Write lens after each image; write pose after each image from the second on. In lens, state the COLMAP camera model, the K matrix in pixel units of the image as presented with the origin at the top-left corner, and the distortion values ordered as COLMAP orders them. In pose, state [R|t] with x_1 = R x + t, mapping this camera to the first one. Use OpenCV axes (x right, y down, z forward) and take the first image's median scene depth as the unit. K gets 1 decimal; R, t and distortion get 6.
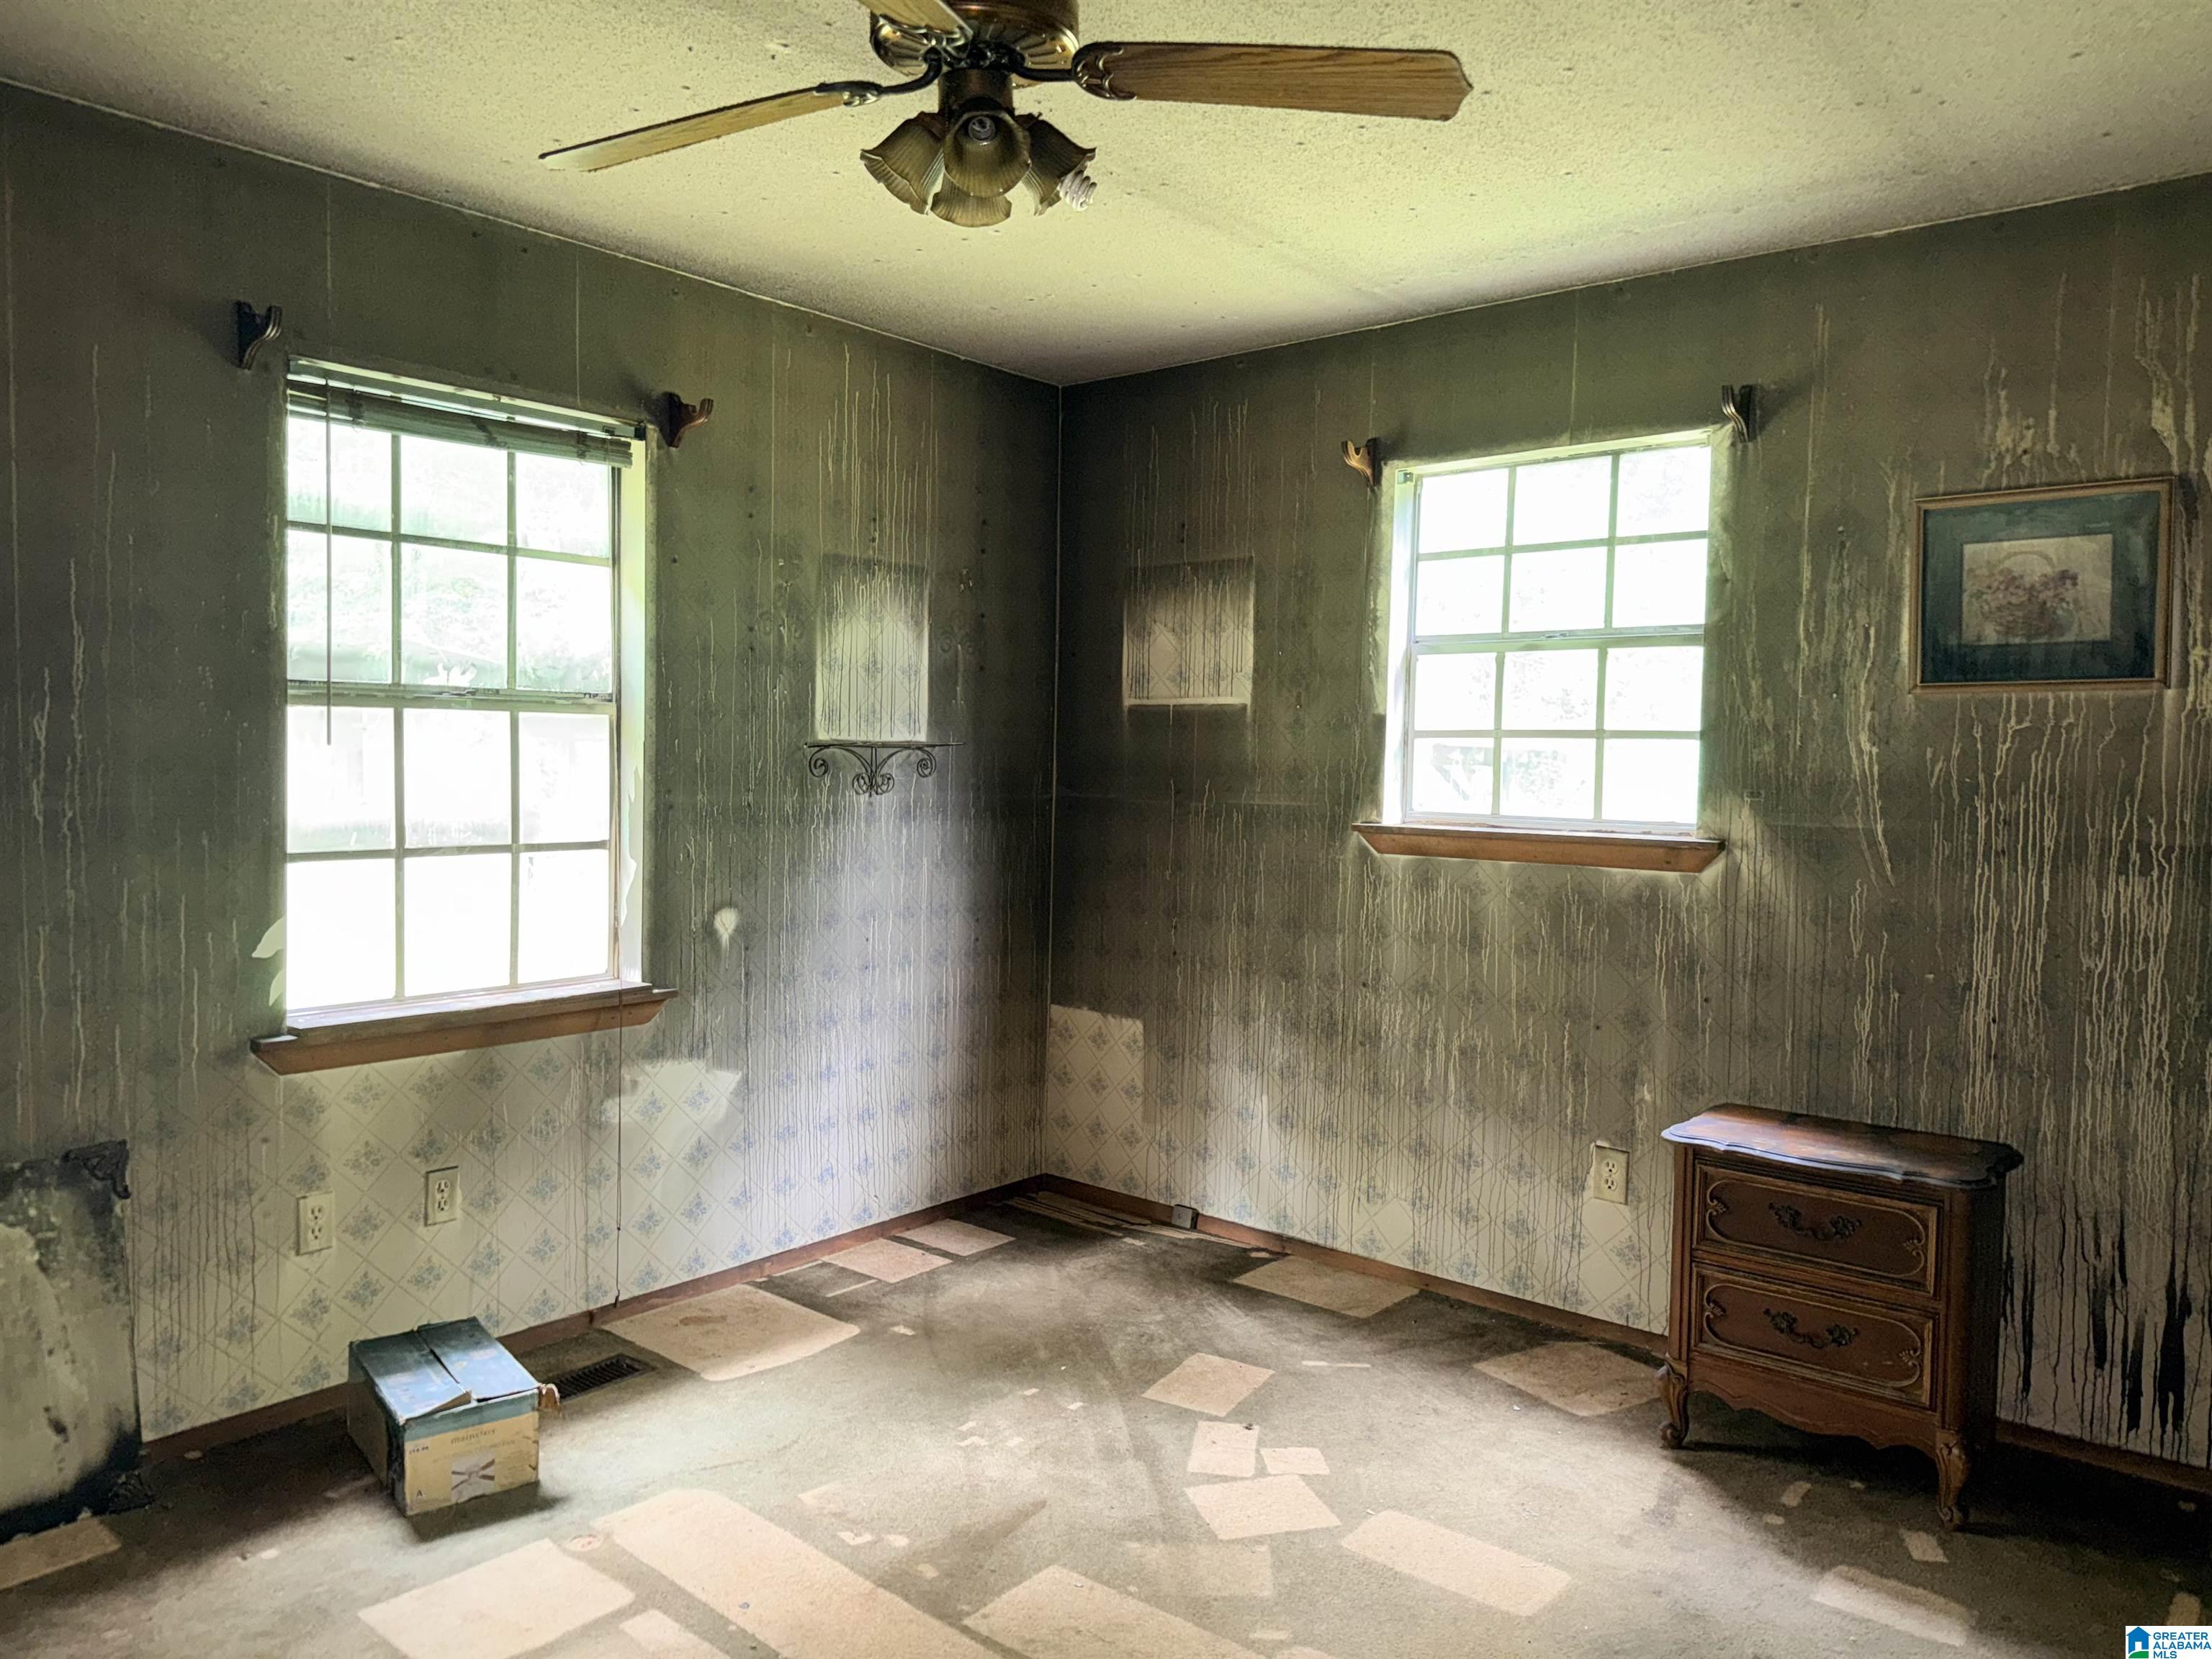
lens RADIAL K [[1537.0, 0, 1106.0], [0, 1537.0, 829.5], [0, 0, 1]] dist [0.000668, 0.000246]
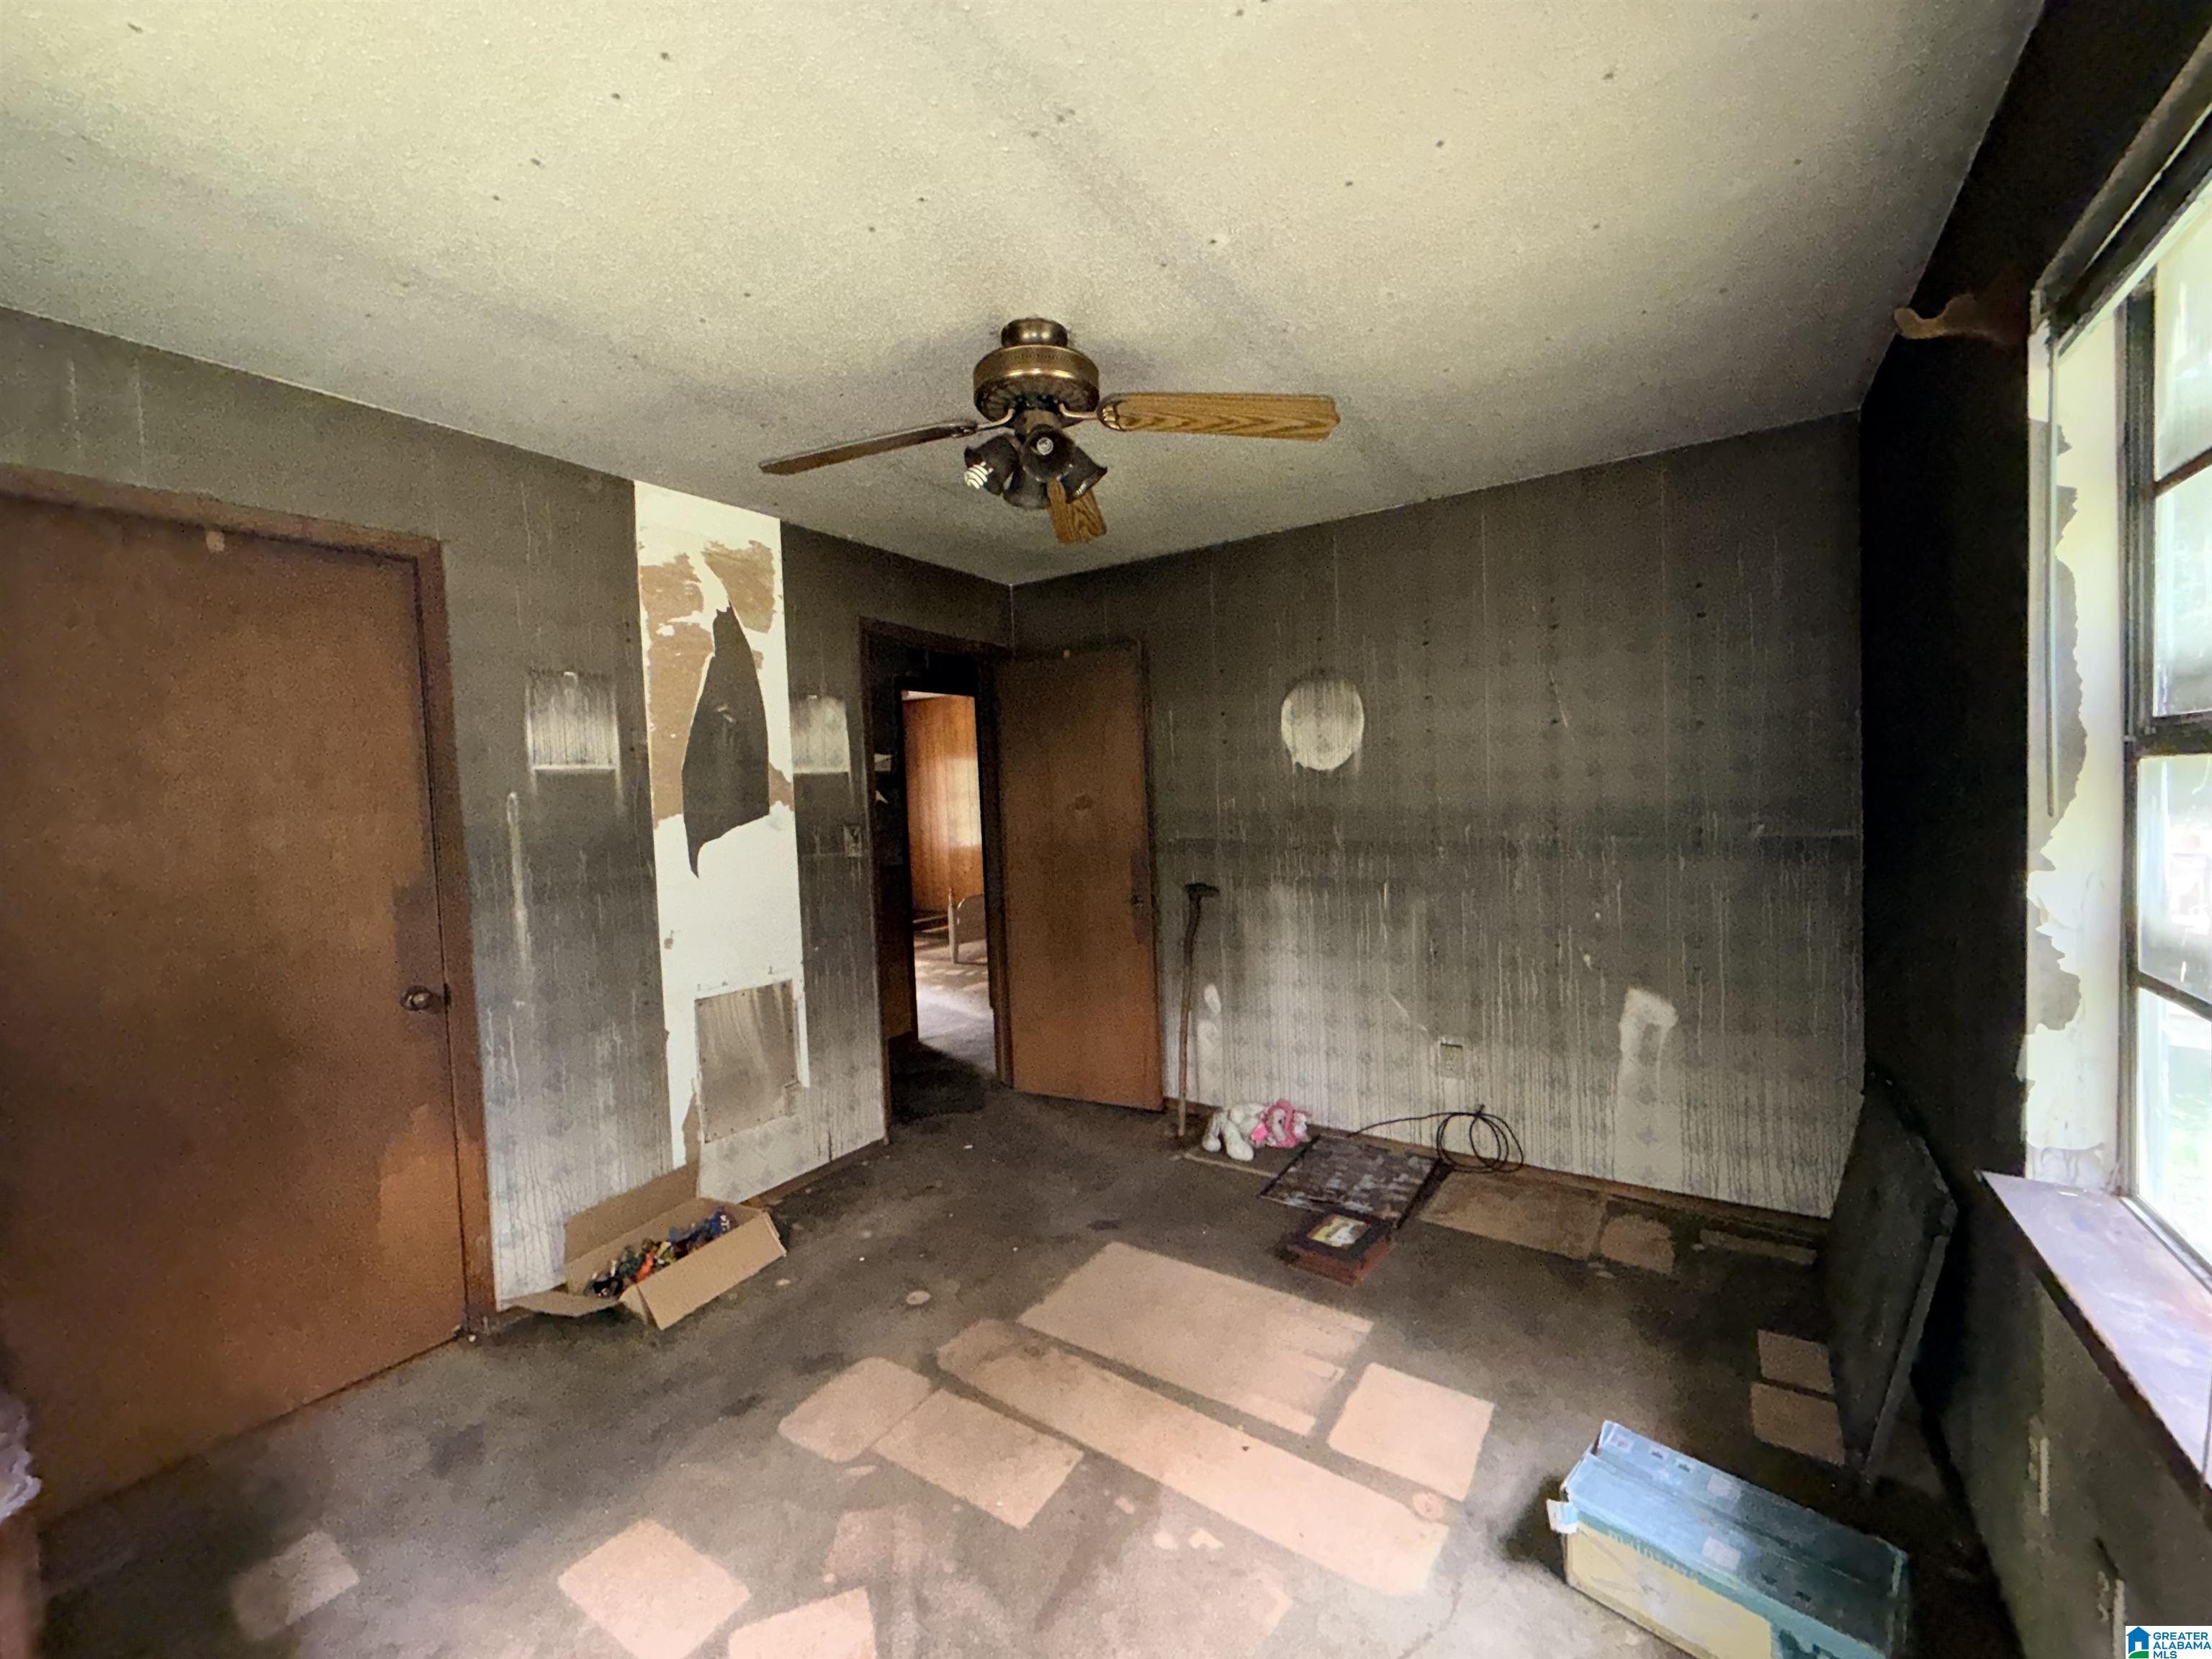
lens RADIAL K [[879.6, 0, 1102.5], [0, 879.6, 829.9], [0, 0, 1]] dist [-0.000115, -0.000003]
pose [[-0.993539, 0.025255, -0.110641, -0.034868], [0.015484, 0.995974, 0.088297, -0.111133], [0.112426, 0.086014, -0.989930, 1.668339]]
